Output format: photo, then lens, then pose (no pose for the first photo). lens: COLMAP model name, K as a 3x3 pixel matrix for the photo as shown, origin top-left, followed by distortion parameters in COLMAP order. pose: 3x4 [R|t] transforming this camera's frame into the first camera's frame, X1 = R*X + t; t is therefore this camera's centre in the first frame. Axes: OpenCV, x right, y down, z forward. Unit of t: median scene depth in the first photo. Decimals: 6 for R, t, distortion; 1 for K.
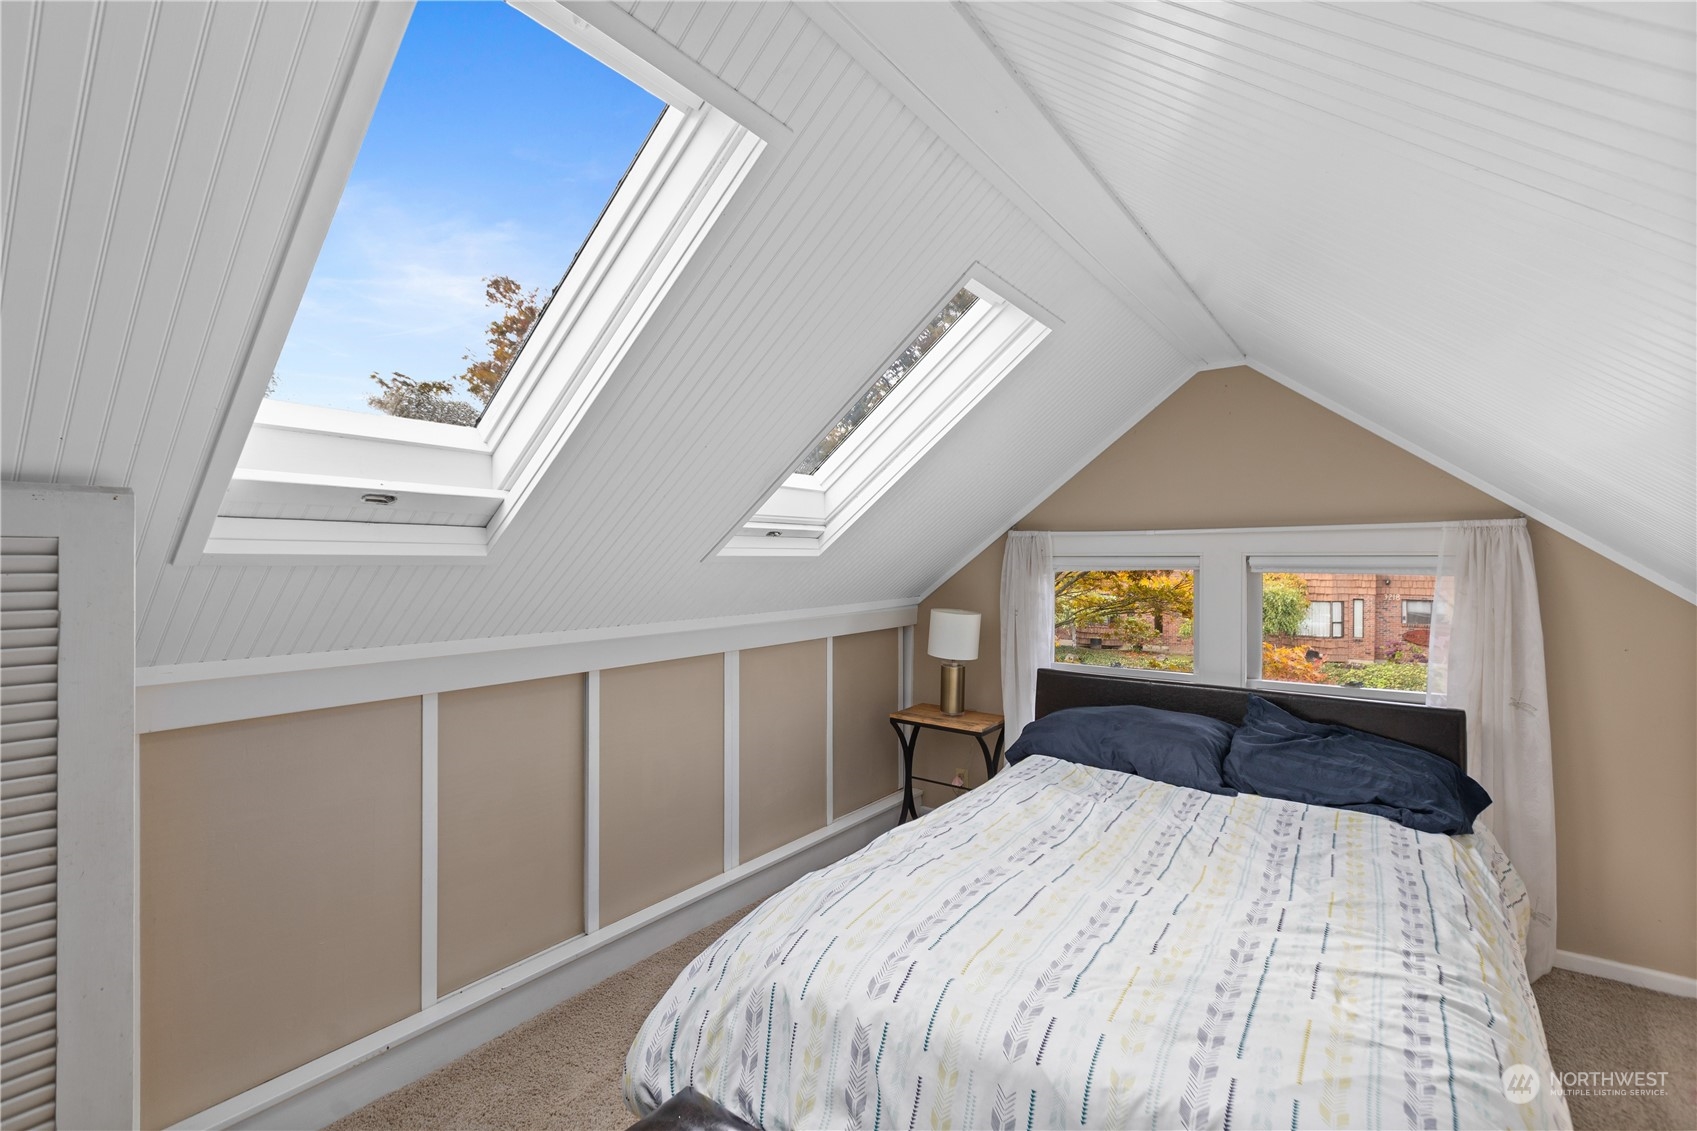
lens RADIAL K [[763.2, 0, 847.1], [0, 763.2, 559.2], [0, 0, 1]] dist [0.001997, 0.000495]
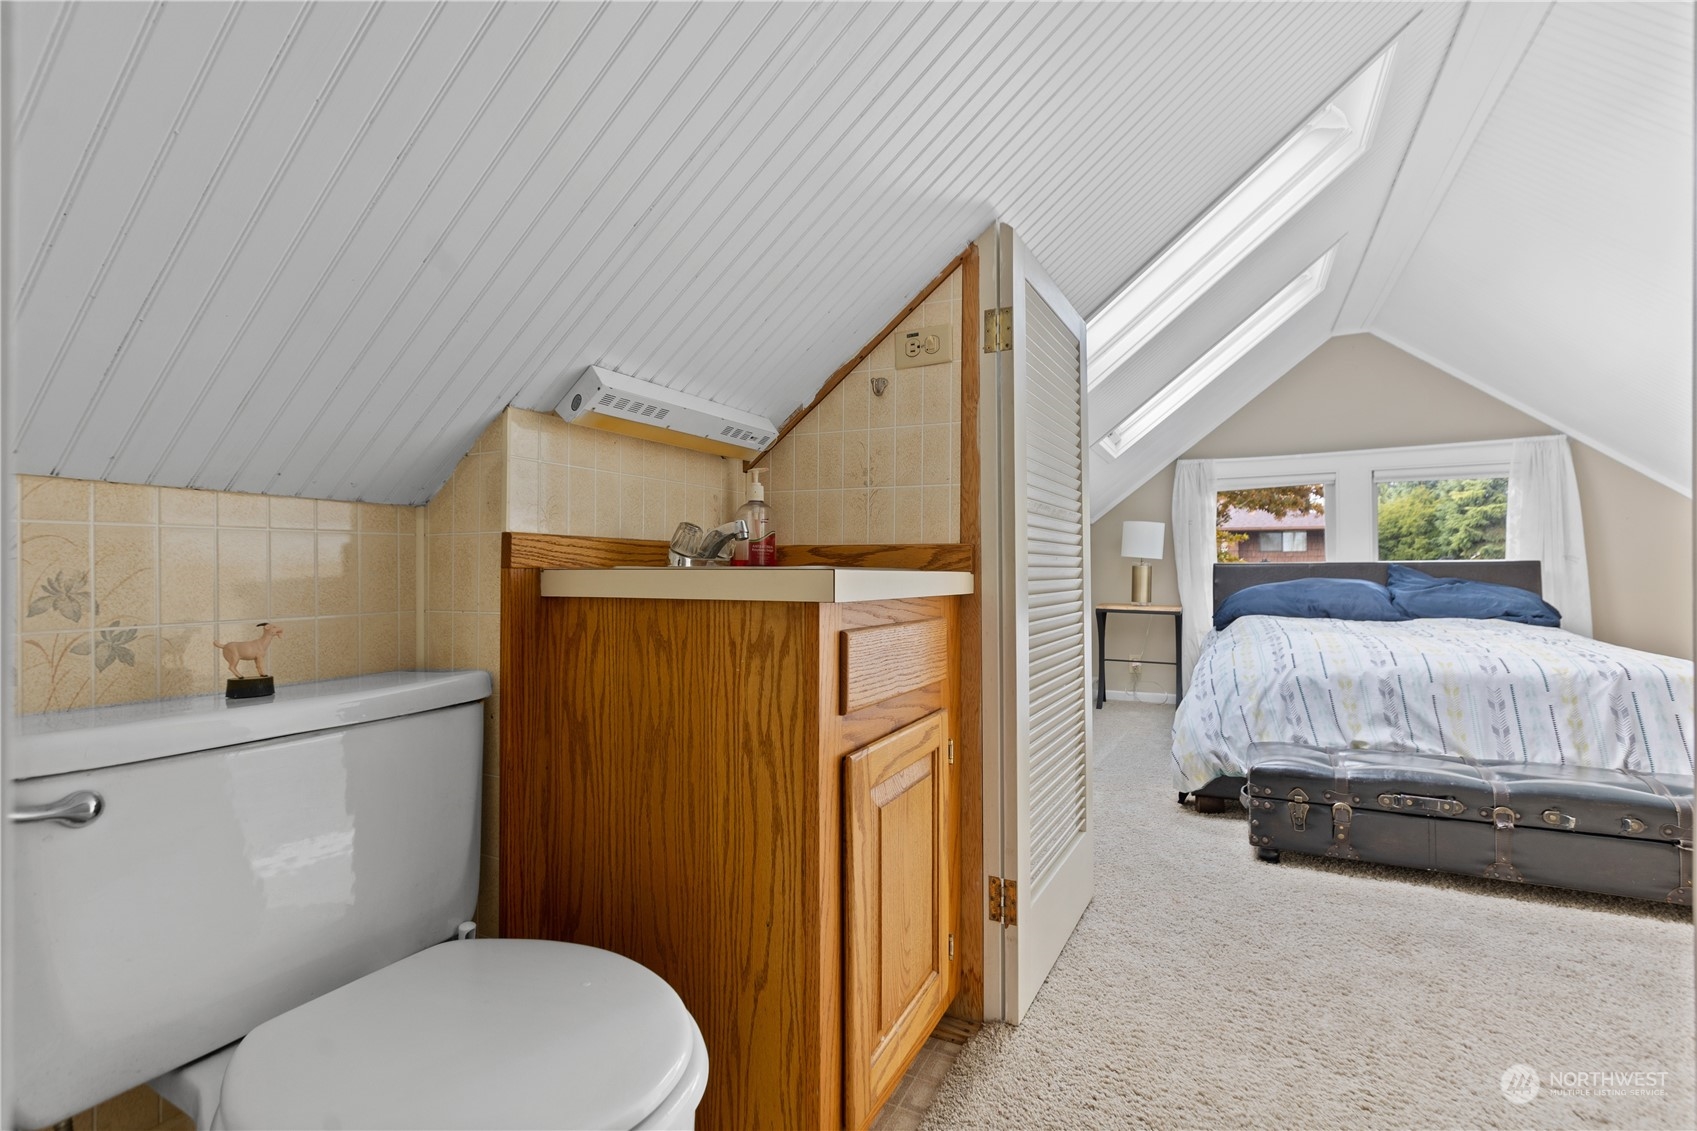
lens RADIAL K [[790.6, 0, 849.0], [0, 790.6, 560.5], [0, 0, 1]] dist [-0.000228, 0.000123]
pose [[0.982937, -0.009614, 0.183692, -0.784161], [0.012046, 0.999854, -0.012125, 0.193450], [-0.183549, 0.014131, 0.982909, -0.267950]]
